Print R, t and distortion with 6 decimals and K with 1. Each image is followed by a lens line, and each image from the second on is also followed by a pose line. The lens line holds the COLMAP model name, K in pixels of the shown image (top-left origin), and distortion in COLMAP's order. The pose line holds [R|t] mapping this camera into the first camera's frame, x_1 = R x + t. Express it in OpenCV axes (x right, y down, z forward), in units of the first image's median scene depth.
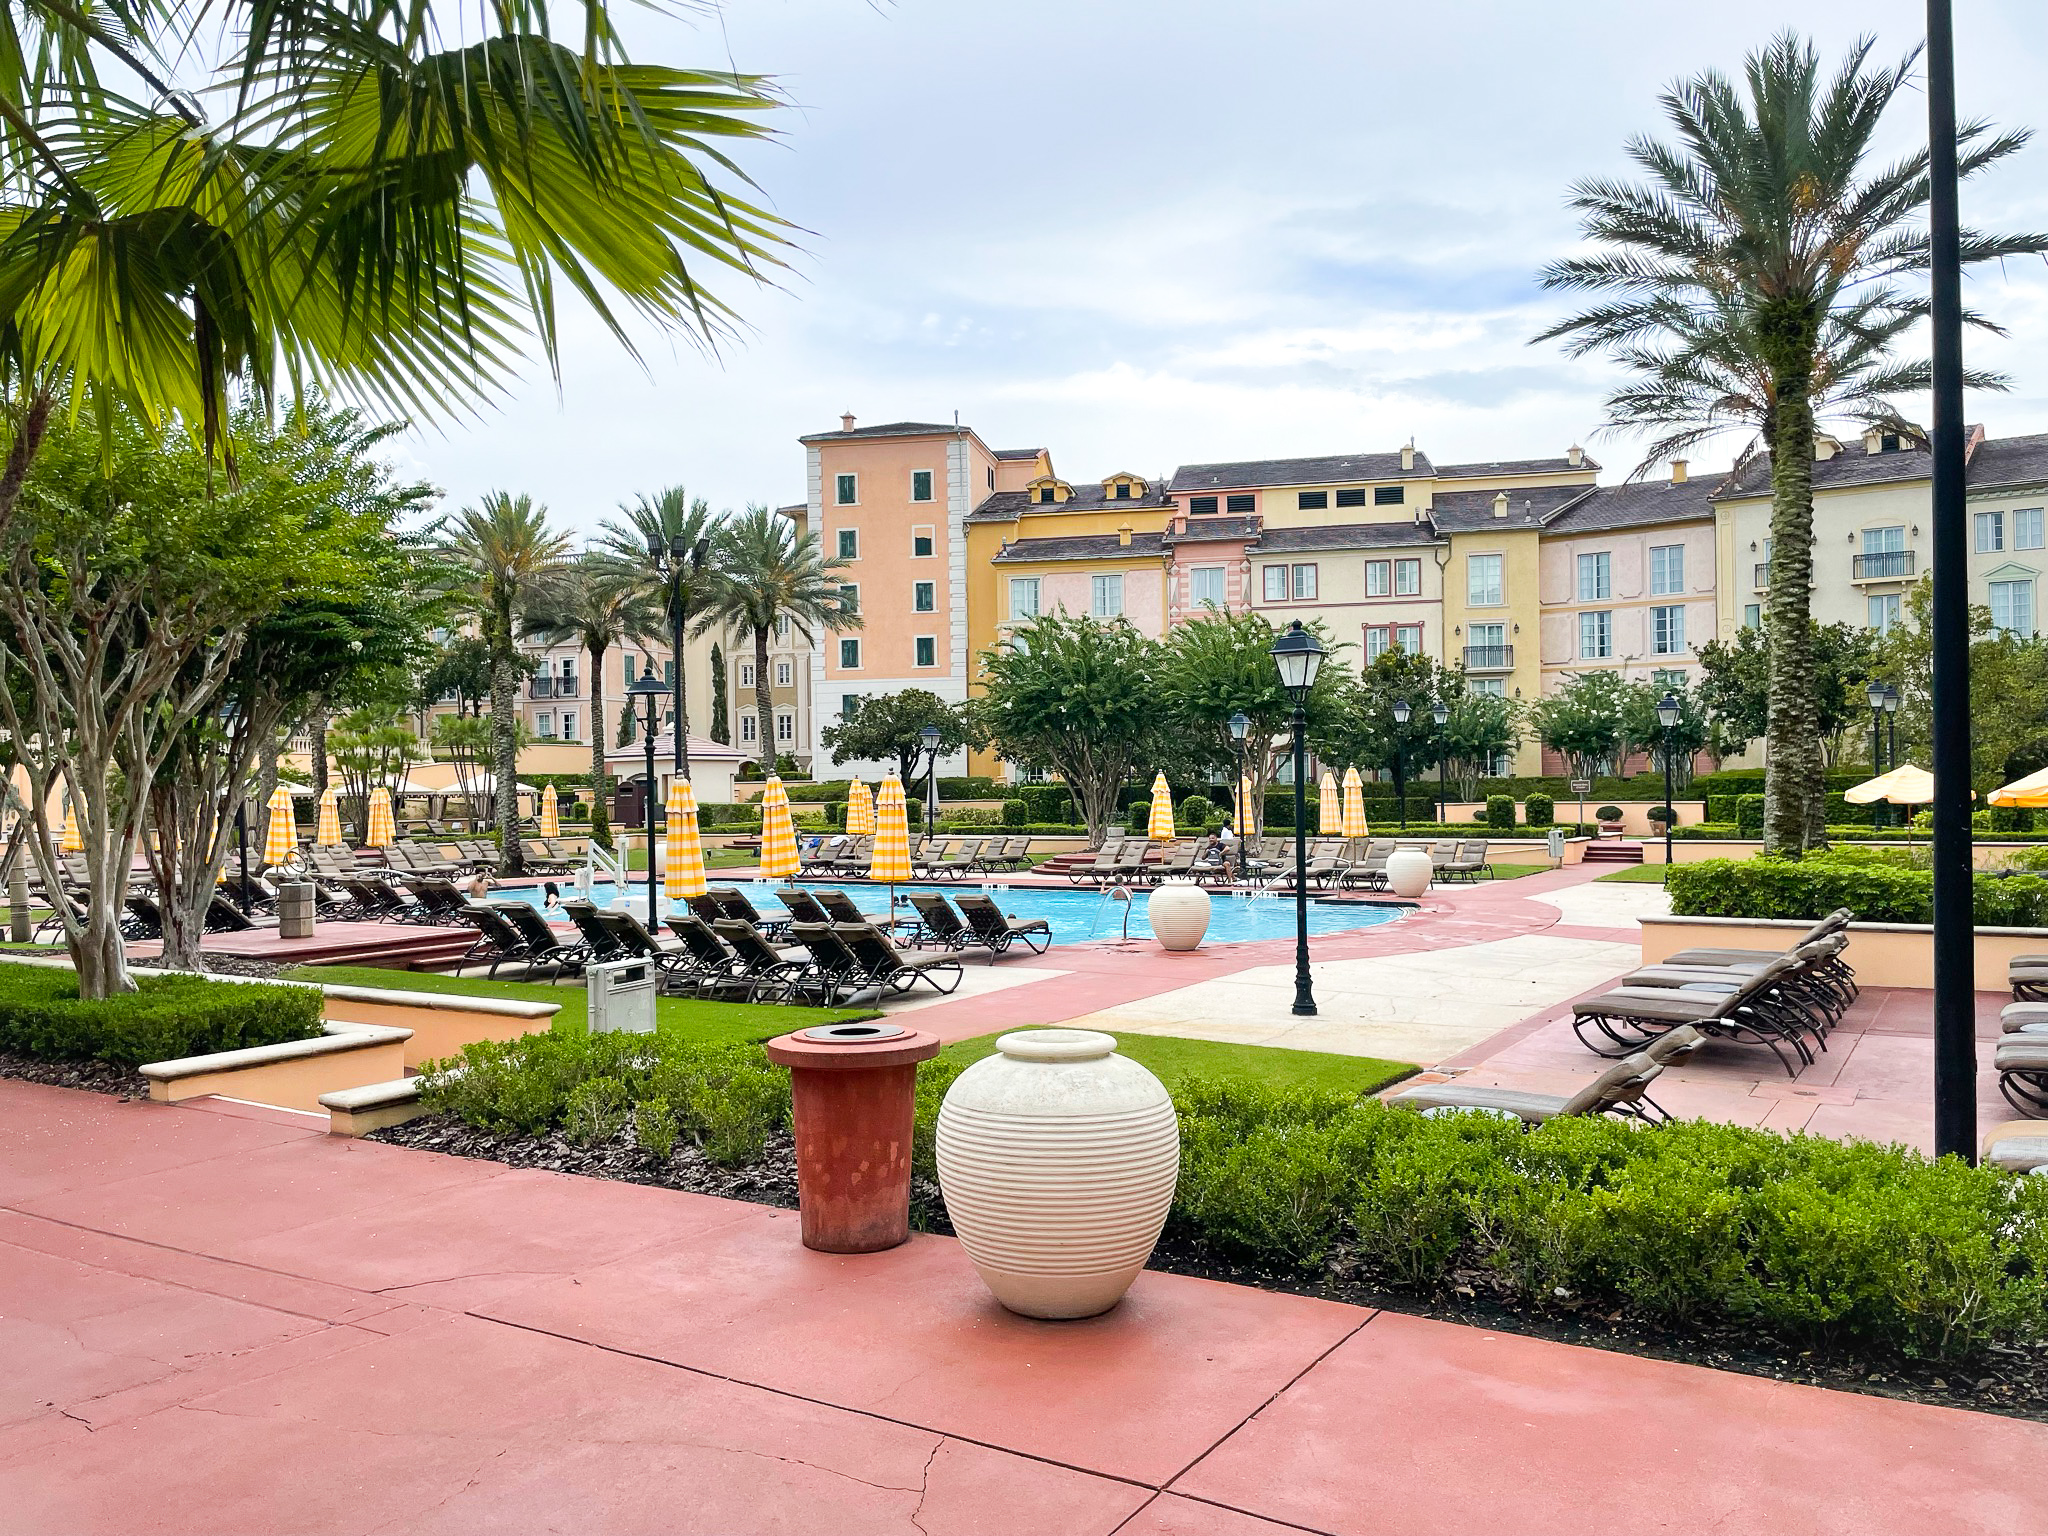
lens RADIAL K [[1583.3, 0, 1024.0], [0, 1583.3, 768.0], [0, 0, 1]] dist [0.099410, -0.105847]
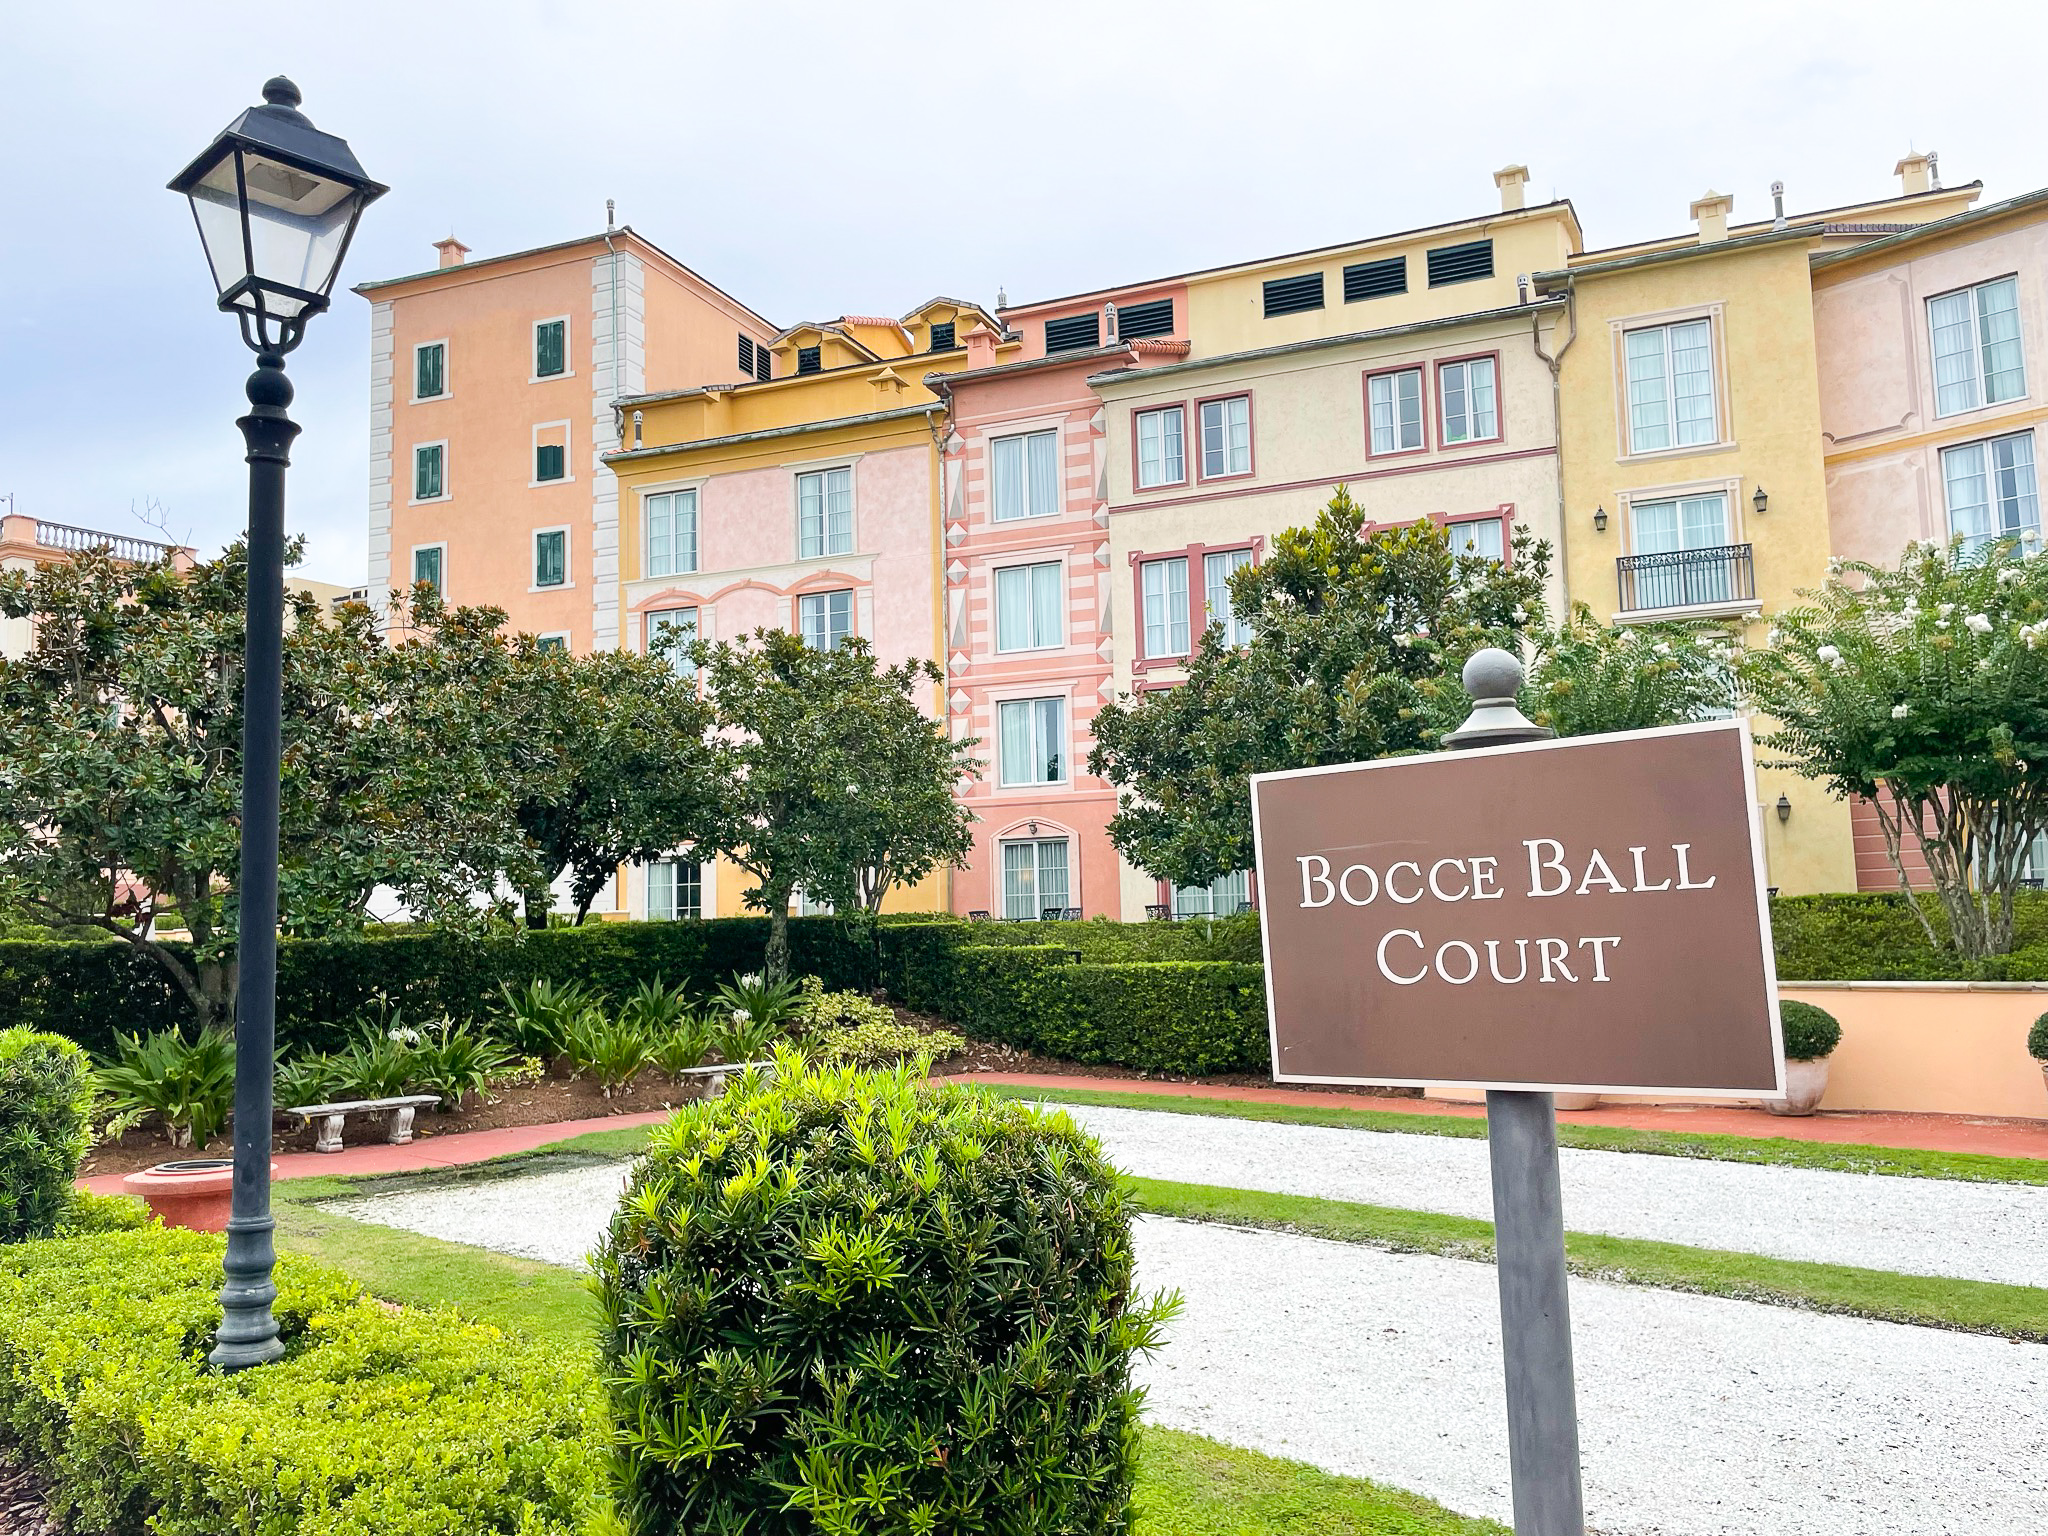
lens RADIAL K [[1583.3, 0, 1024.0], [0, 1583.3, 768.0], [0, 0, 1]] dist [0.099410, -0.105847]
pose [[0.980066, -0.032554, -0.195987, 0.200203], [0.017369, 0.996747, -0.078706, 0.003327], [0.197912, 0.073733, 0.977443, 0.568132]]
